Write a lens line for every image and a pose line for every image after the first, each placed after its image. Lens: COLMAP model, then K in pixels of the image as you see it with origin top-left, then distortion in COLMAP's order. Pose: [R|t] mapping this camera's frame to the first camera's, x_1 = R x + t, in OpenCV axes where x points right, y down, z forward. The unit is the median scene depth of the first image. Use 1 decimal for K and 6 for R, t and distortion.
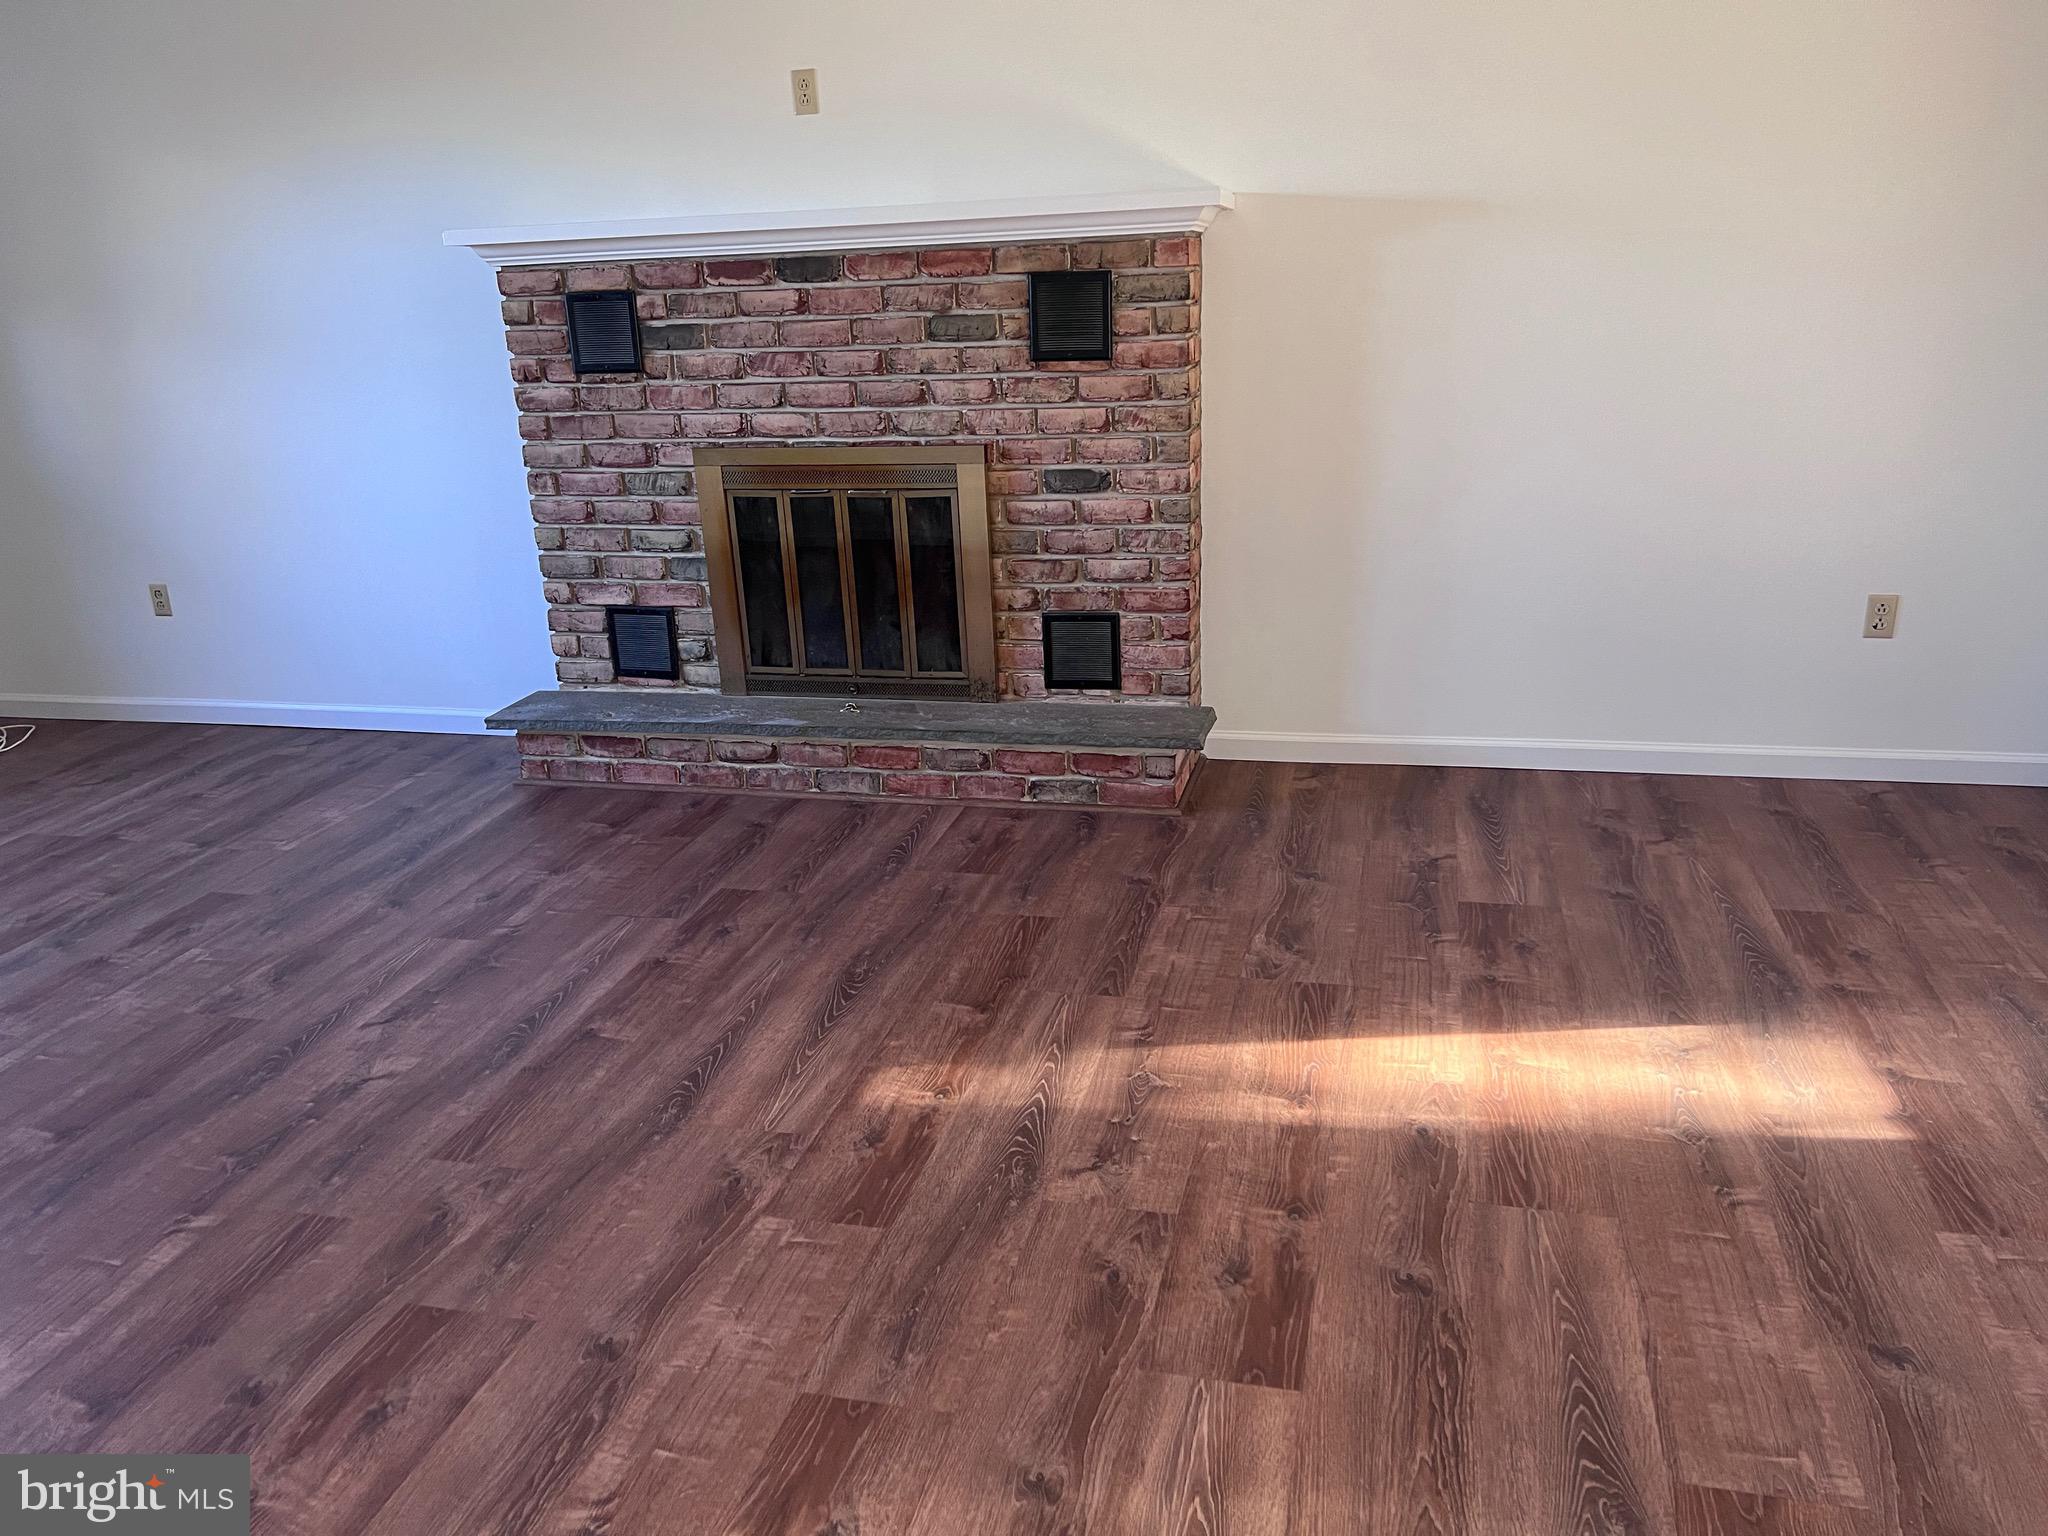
lens RADIAL K [[1534.2, 0, 1021.4], [0, 1534.2, 804.6], [0, 0, 1]] dist [0.061325, -0.071453]
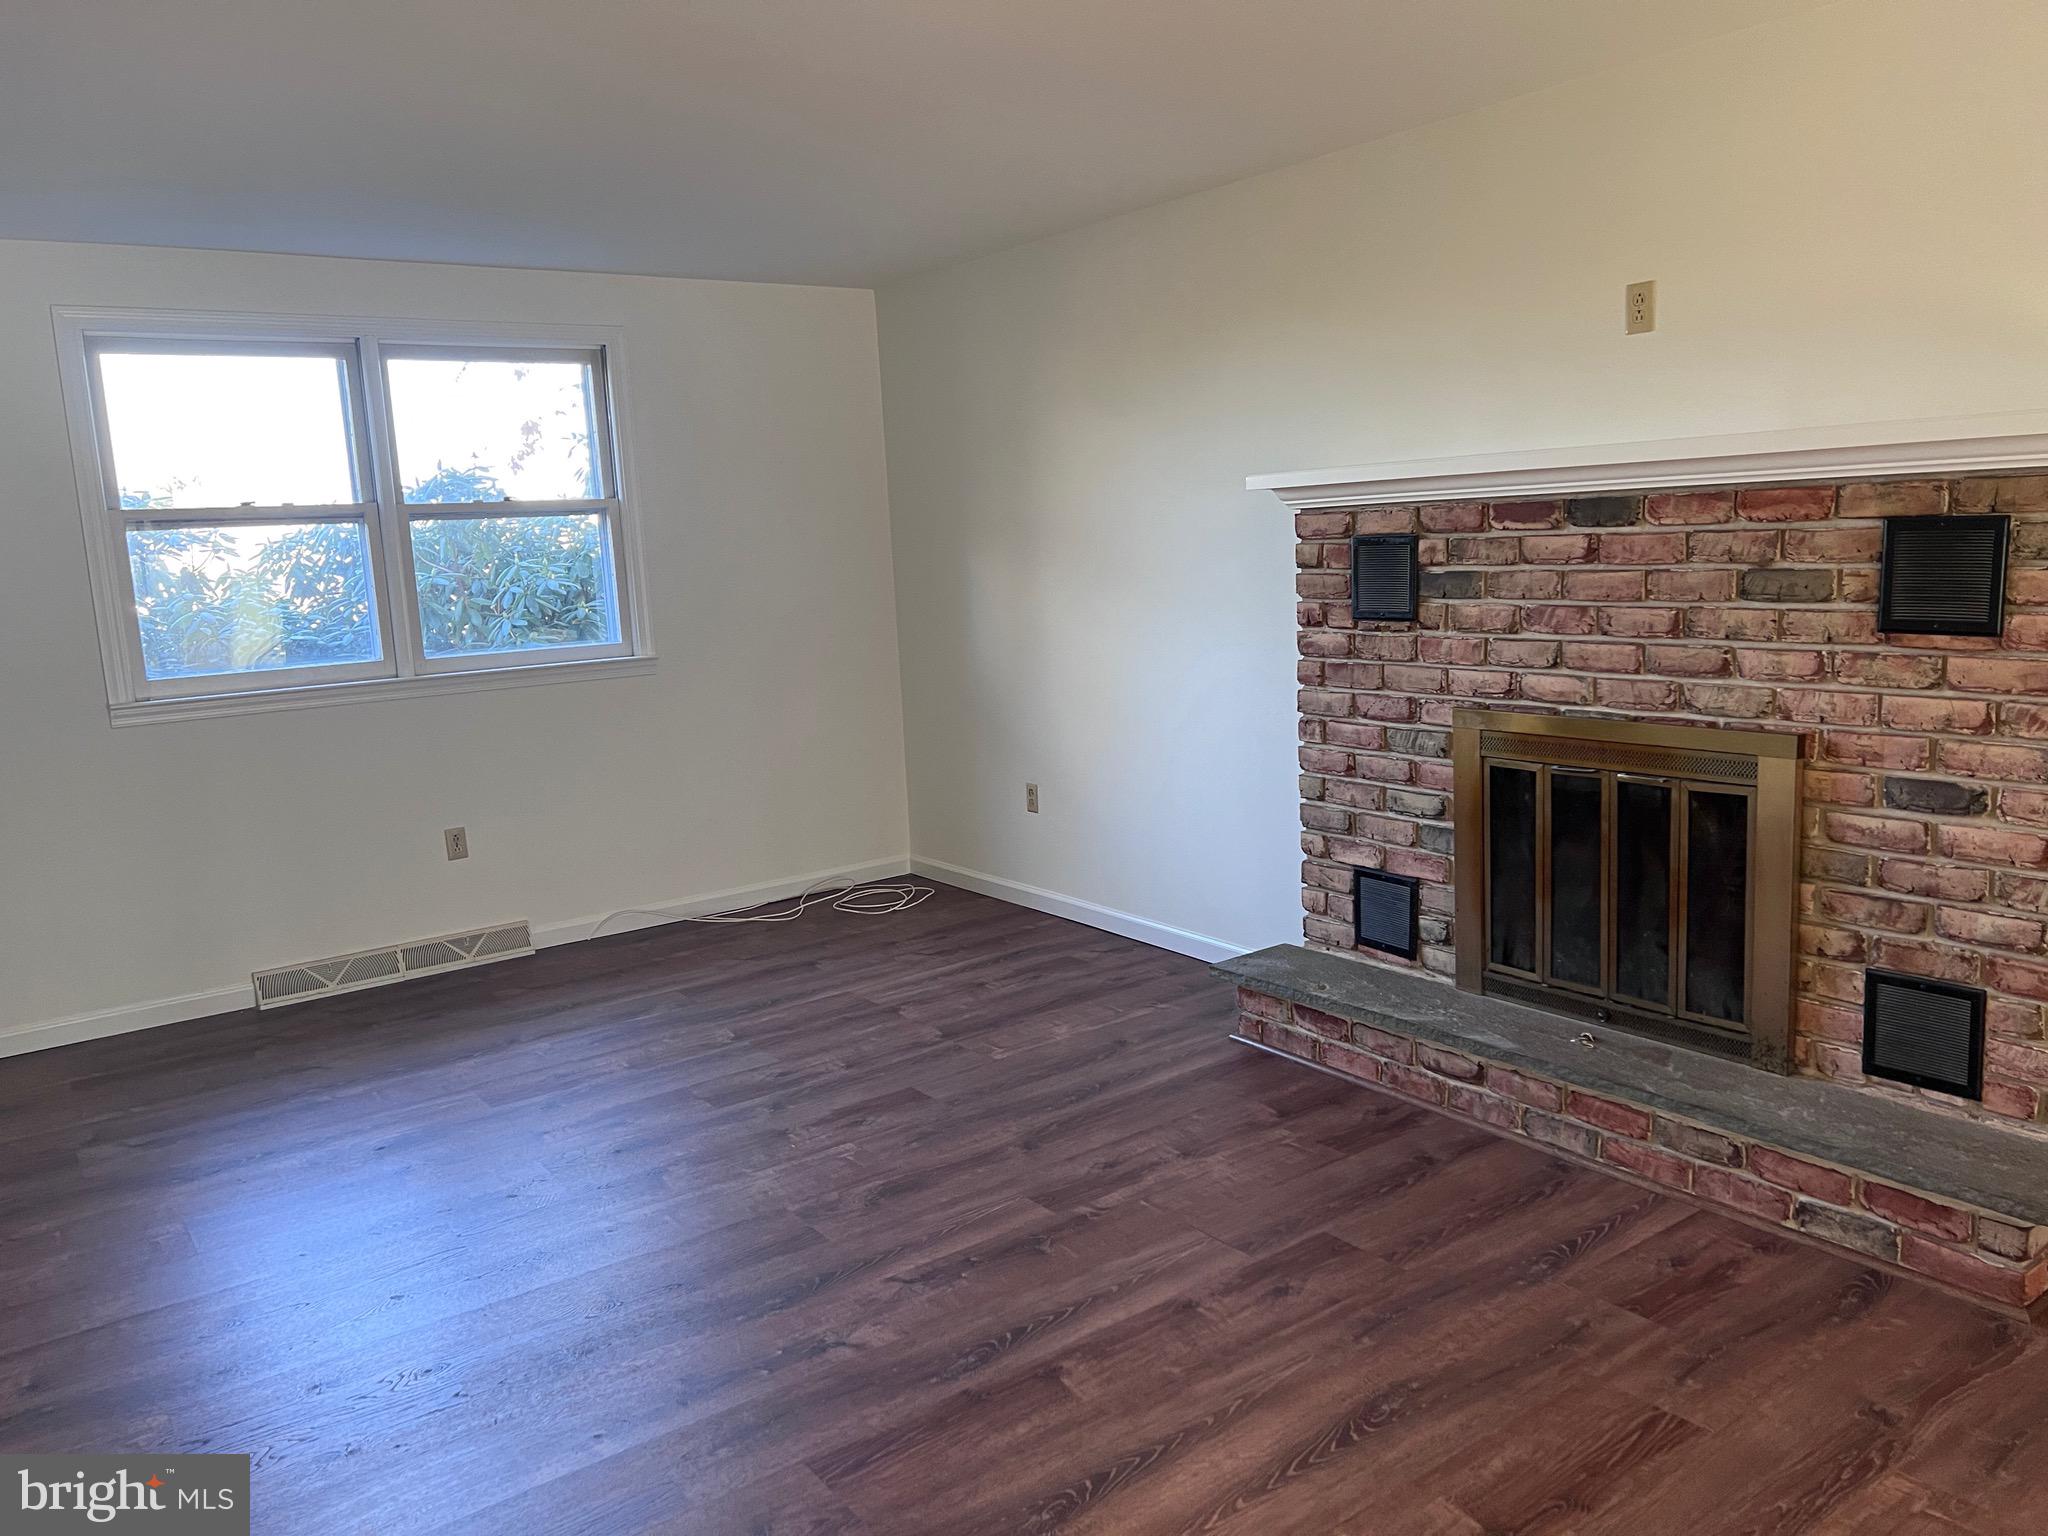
lens RADIAL K [[1534.2, 0, 1029.3], [0, 1534.2, 775.5], [0, 0, 1]] dist [0.061325, -0.071453]
pose [[0.769069, 0.109452, -0.629724, 0.161591], [-0.199642, 0.977071, -0.073994, -0.082613], [0.607186, 0.182625, 0.773287, 0.189815]]
